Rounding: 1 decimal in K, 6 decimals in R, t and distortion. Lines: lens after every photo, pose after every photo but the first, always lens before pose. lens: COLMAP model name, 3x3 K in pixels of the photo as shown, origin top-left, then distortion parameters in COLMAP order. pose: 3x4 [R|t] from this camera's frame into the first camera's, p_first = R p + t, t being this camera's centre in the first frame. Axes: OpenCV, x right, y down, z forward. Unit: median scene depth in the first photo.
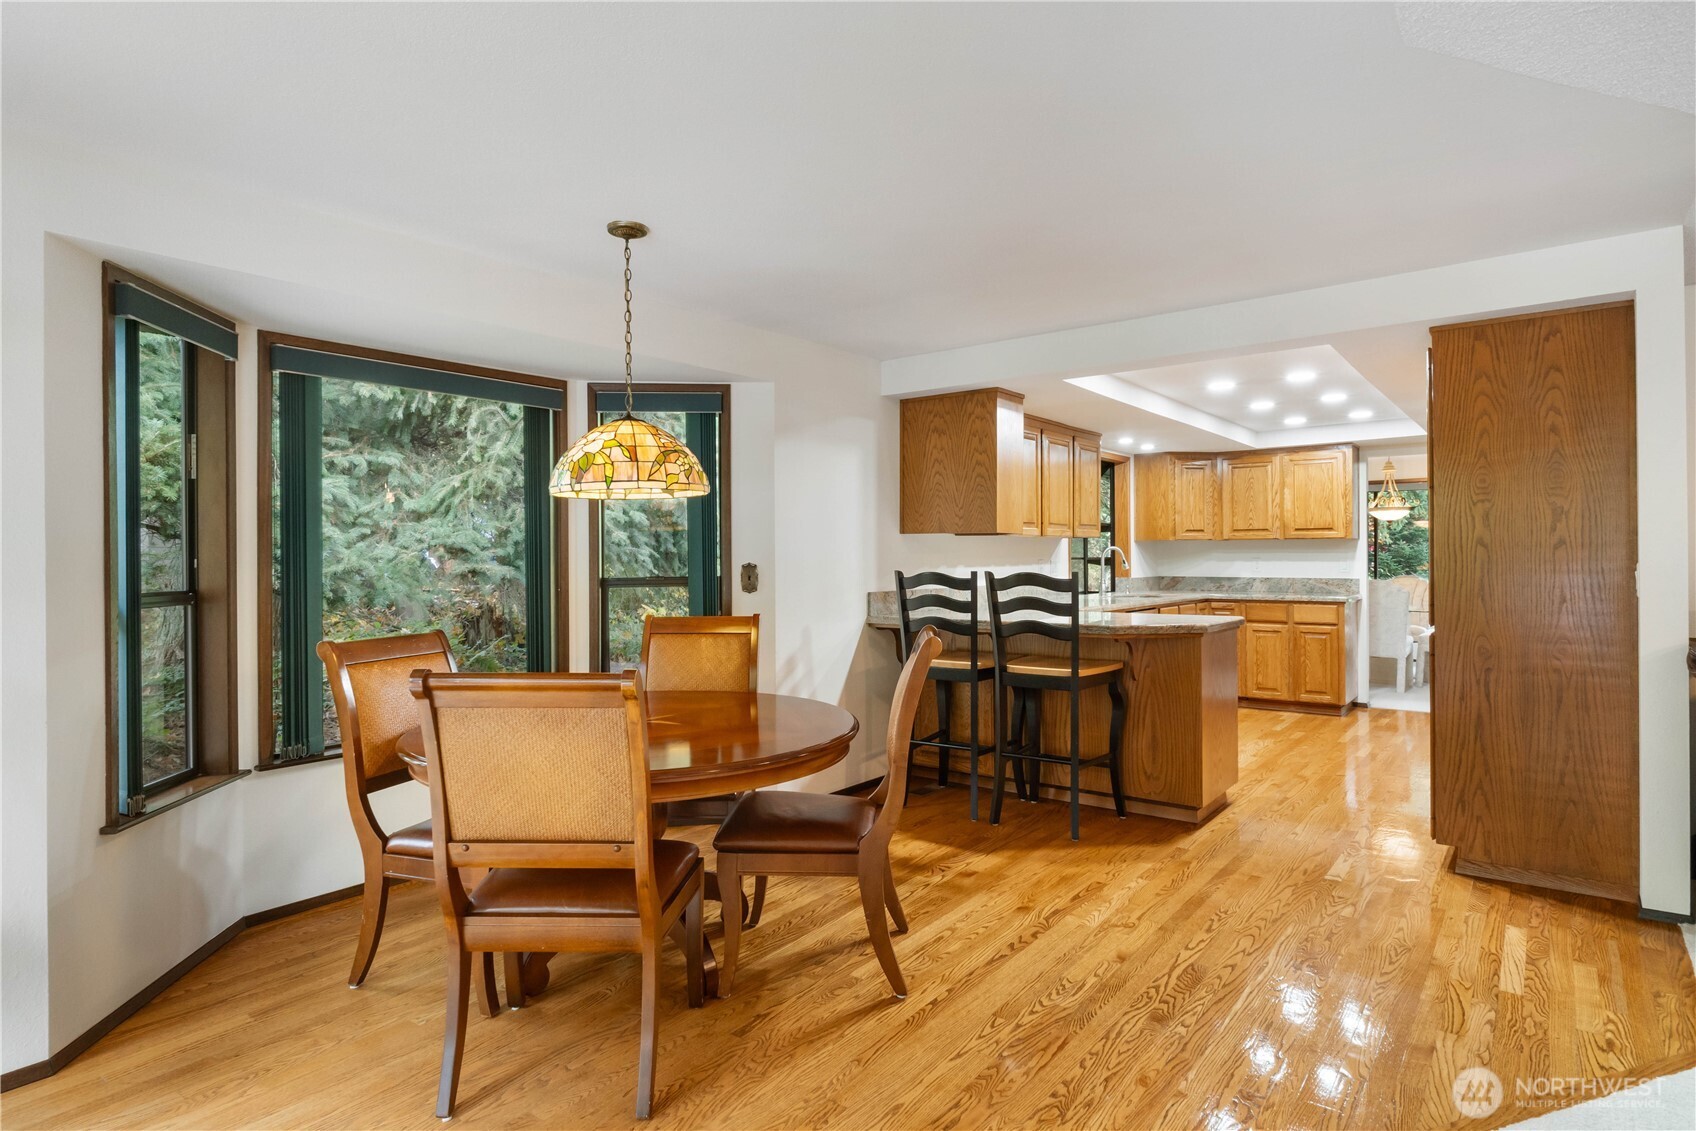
lens RADIAL K [[917.6, 0, 846.8], [0, 917.6, 552.9], [0, 0, 1]] dist [-0.002596, -0.000213]
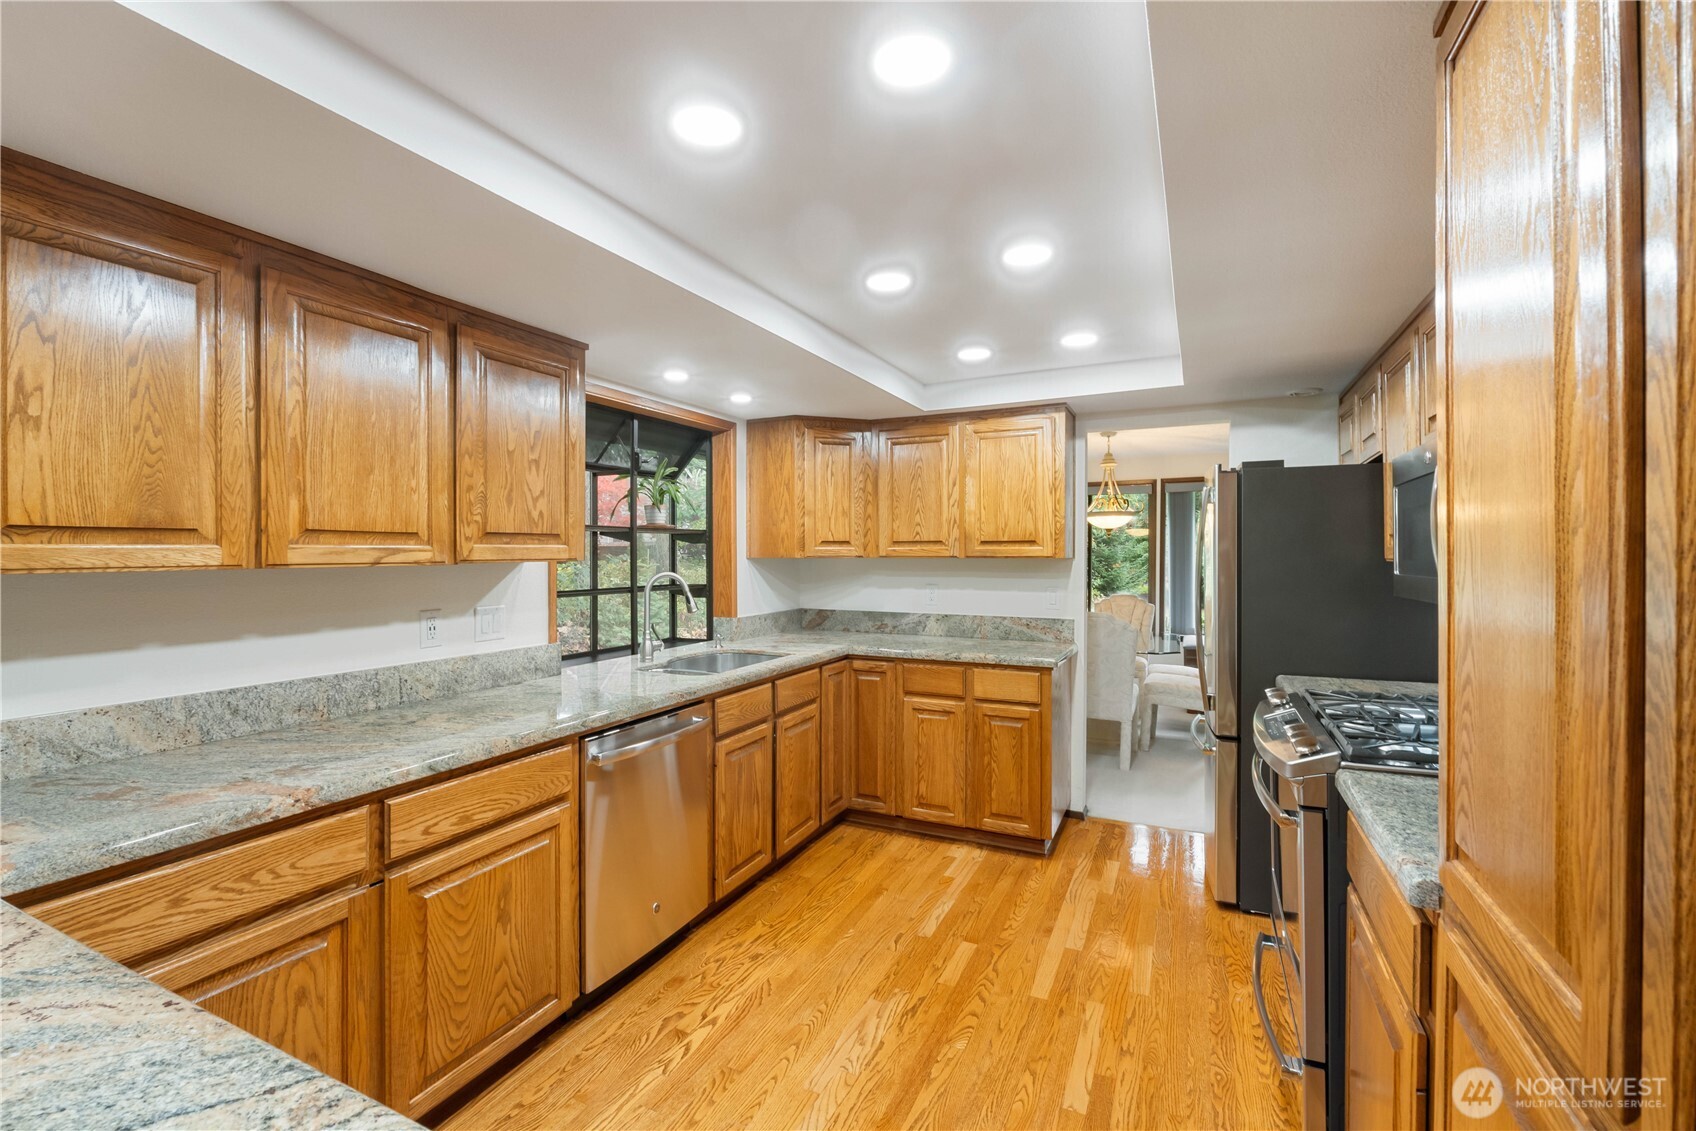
lens RADIAL K [[717.4, 0, 848.7], [0, 717.4, 559.7], [0, 0, 1]] dist [-0.001428, -0.000571]
pose [[0.978598, -0.000067, 0.205781, 0.297382], [-0.002719, 0.999908, 0.013252, -0.019716], [-0.205763, -0.013528, 0.978508, 0.534562]]
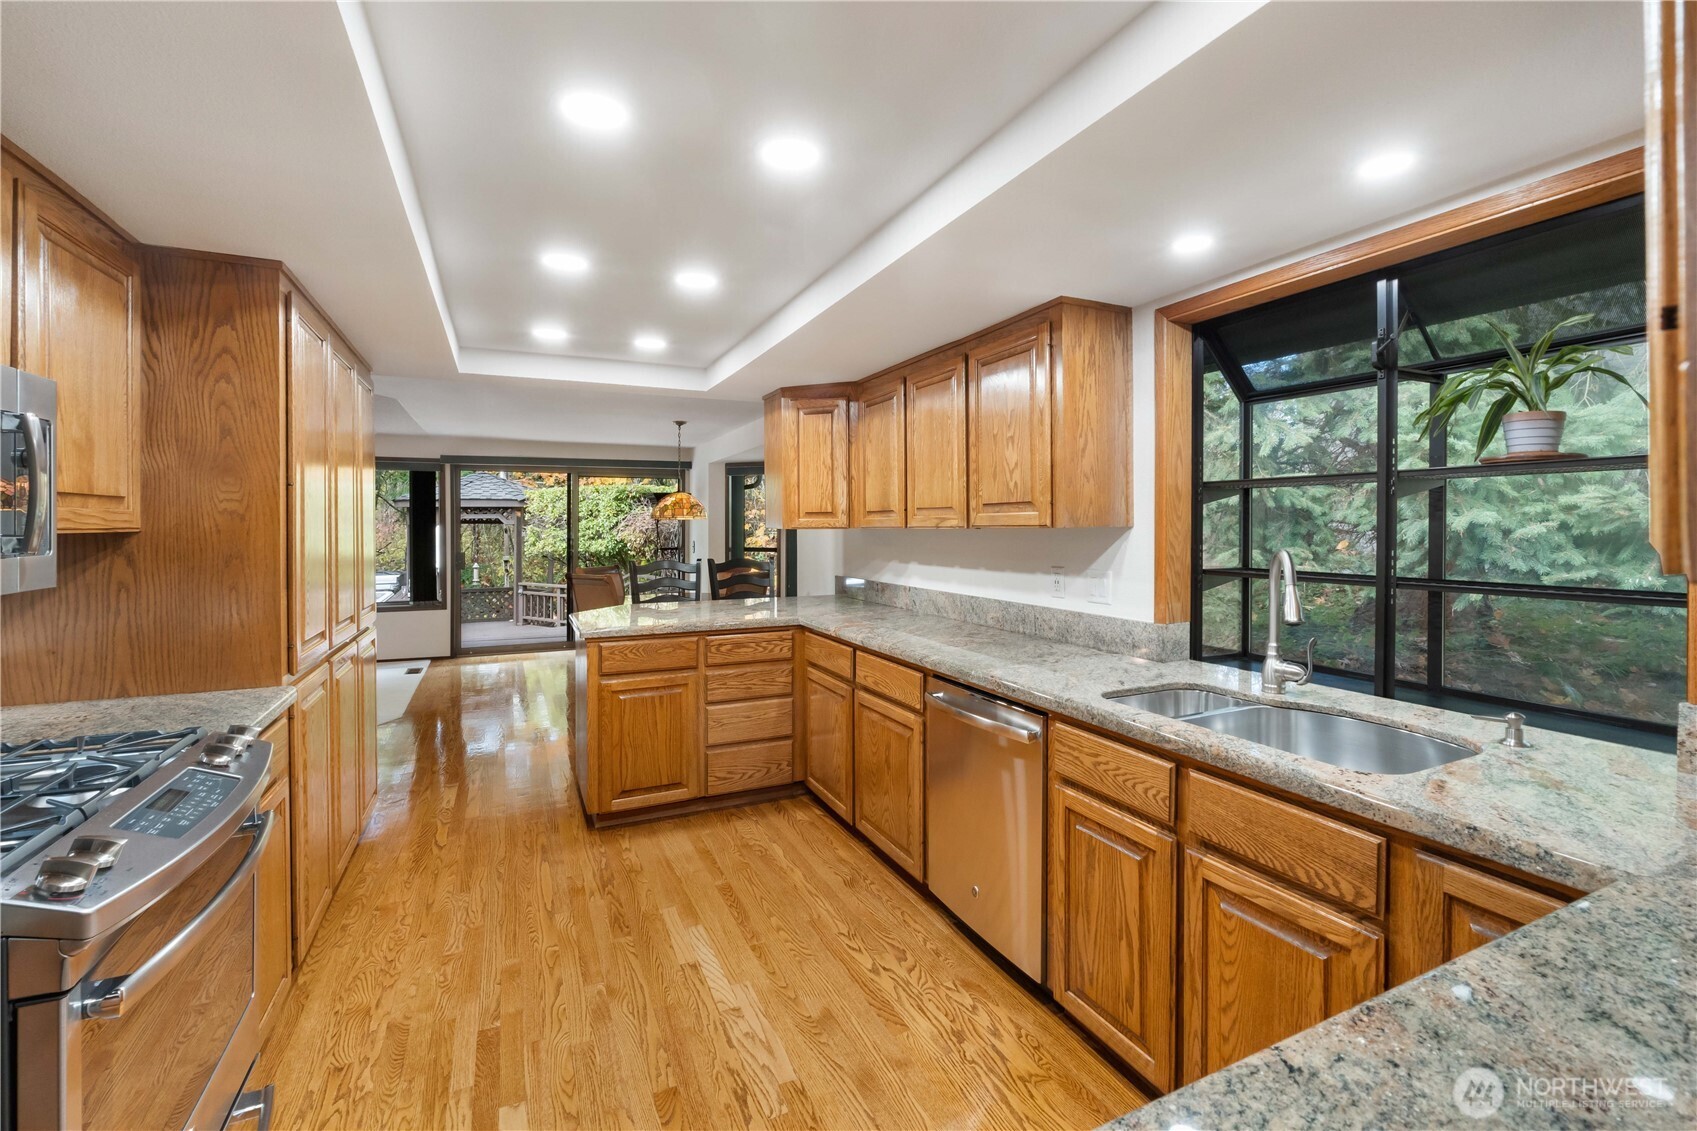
lens RADIAL K [[717.9, 0, 840.5], [0, 717.9, 529.2], [0, 0, 1]] dist [-0.001428, -0.000571]
pose [[-0.458795, 0.012833, -0.888450, 0.580933], [0.009481, 0.999909, 0.009547, -0.017660], [0.888492, -0.004043, -0.458875, 0.961644]]
